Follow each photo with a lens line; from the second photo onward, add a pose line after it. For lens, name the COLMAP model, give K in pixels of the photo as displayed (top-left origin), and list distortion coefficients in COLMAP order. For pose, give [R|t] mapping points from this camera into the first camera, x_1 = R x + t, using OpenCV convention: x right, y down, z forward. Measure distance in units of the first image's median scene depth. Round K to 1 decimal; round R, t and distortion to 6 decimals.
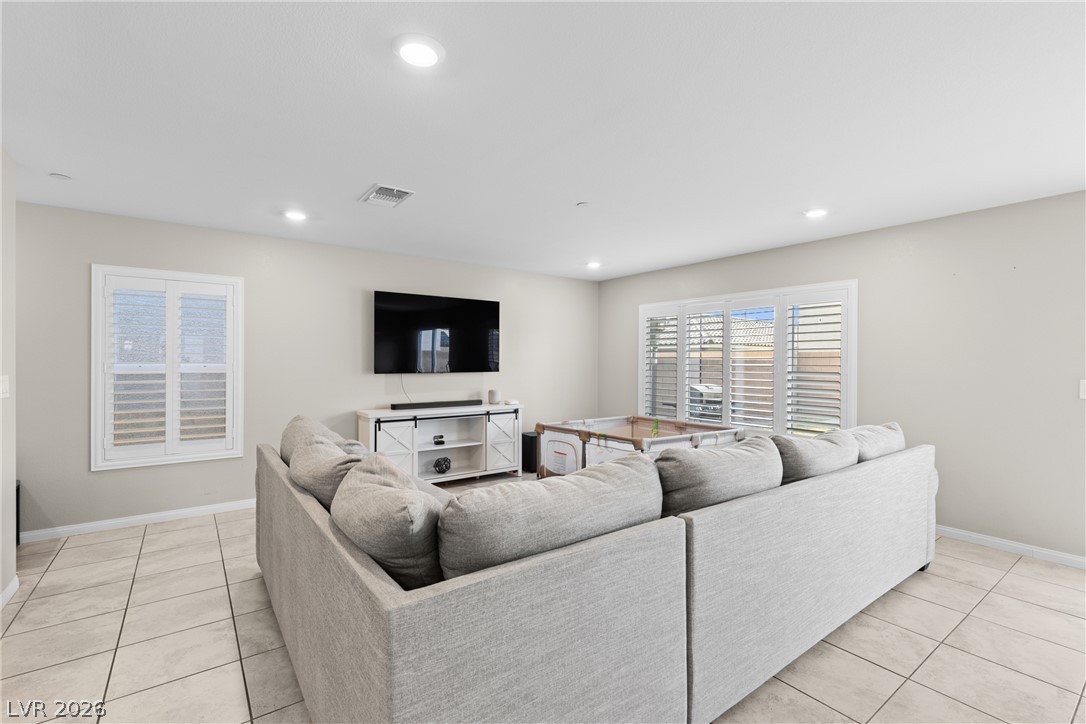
lens RADIAL K [[484.9, 0, 548.5], [0, 484.9, 364.2], [0, 0, 1]] dist [0.002489, 0.000399]
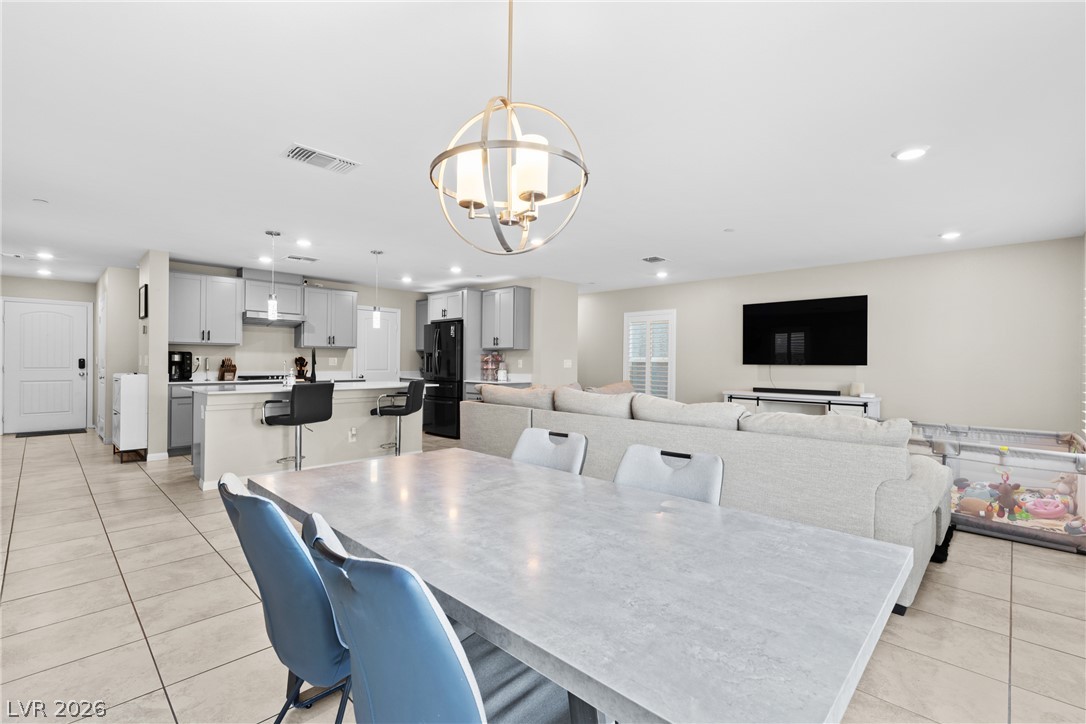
lens RADIAL K [[488.2, 0, 548.4], [0, 488.2, 360.5], [0, 0, 1]] dist [0.011342, -0.000314]
pose [[0.160310, -0.004327, -0.987057, 0.984208], [-0.013507, 0.999887, -0.006577, 0.026459], [0.986974, 0.014387, 0.160233, 0.238453]]
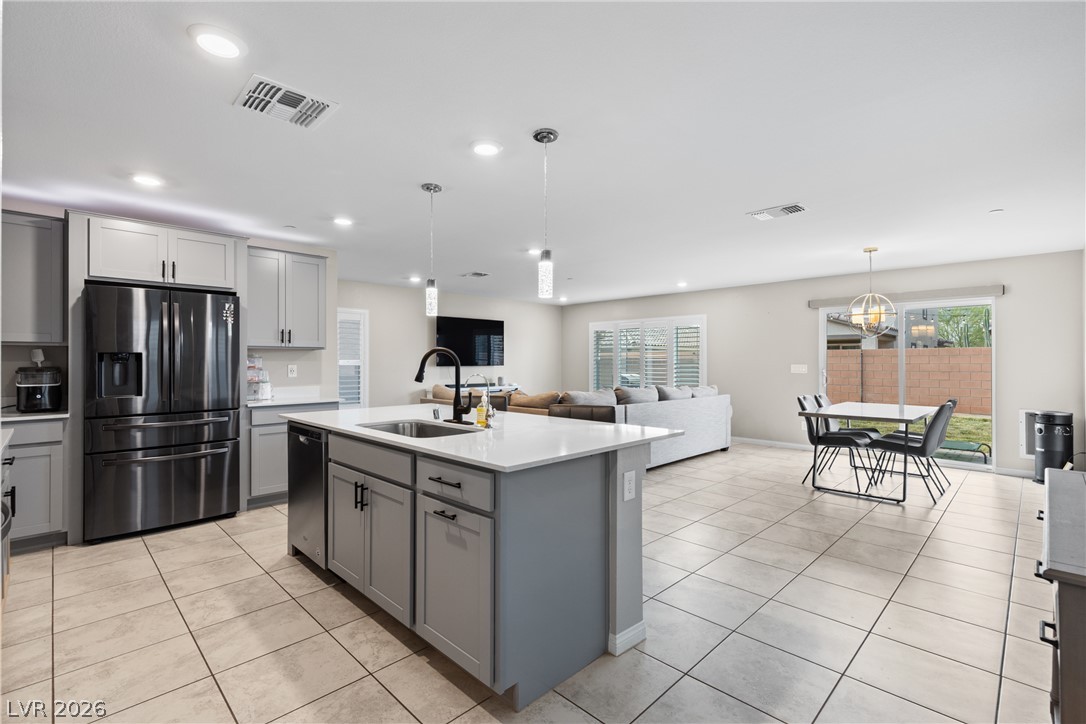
lens RADIAL K [[488.2, 0, 548.4], [0, 488.2, 360.5], [0, 0, 1]] dist [0.011342, -0.000314]
pose [[0.989205, -0.004970, 0.146452, -0.237413], [0.006070, 0.999957, -0.007066, 0.015061], [-0.146411, 0.007879, 0.989192, -0.733802]]
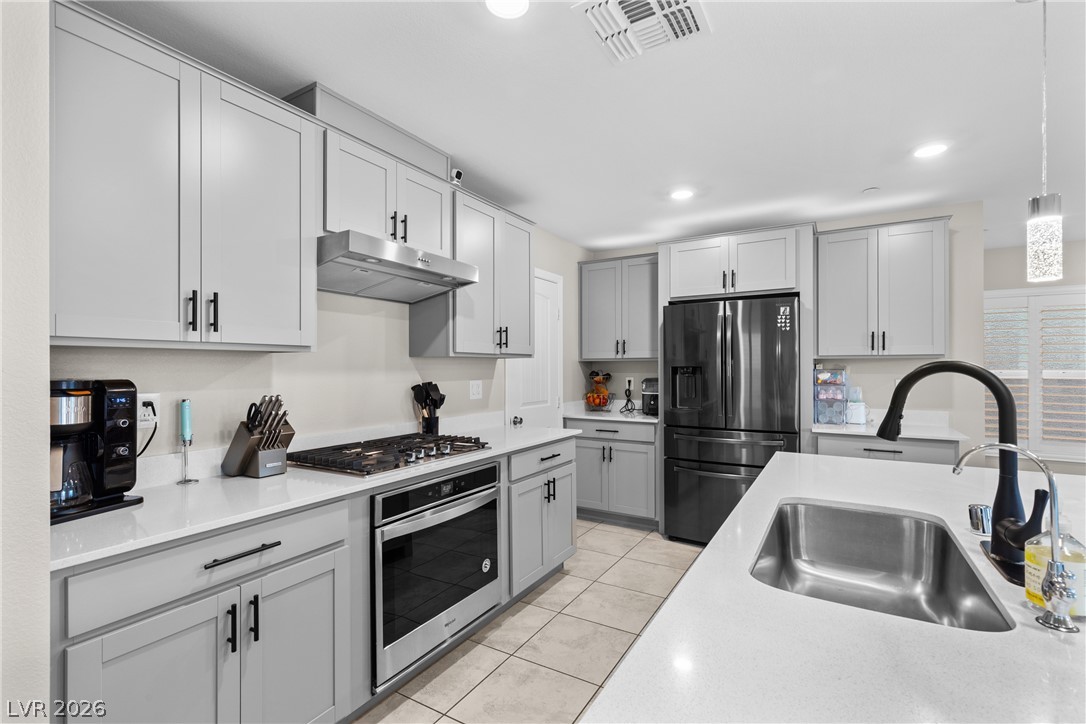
lens RADIAL K [[484.9, 0, 548.5], [0, 484.9, 364.2], [0, 0, 1]] dist [0.002489, 0.000399]
pose [[0.385489, -0.010314, -0.922655, -0.138360], [-0.001504, 0.999929, -0.011806, -0.000348], [0.922711, 0.005938, 0.385447, -0.405098]]
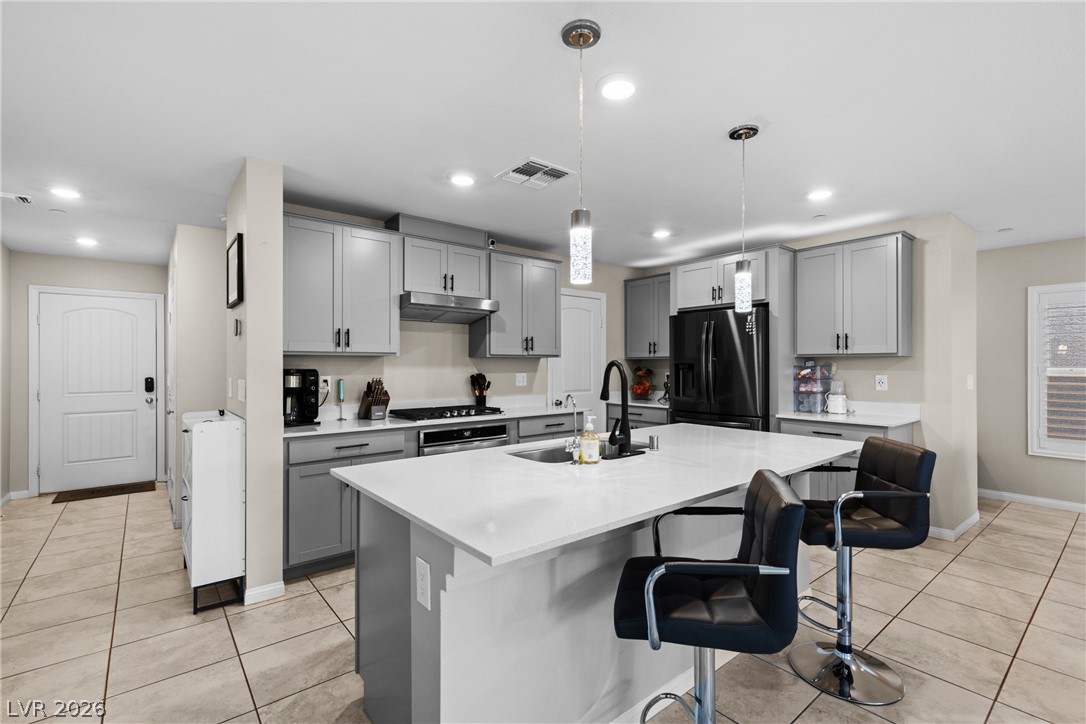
lens RADIAL K [[488.2, 0, 548.4], [0, 488.2, 360.5], [0, 0, 1]] dist [0.011342, -0.000314]
pose [[0.048977, -0.012545, -0.998721, 0.204839], [-0.003997, 0.999911, -0.012756, 0.001456], [0.998792, 0.004617, 0.048923, -0.224902]]
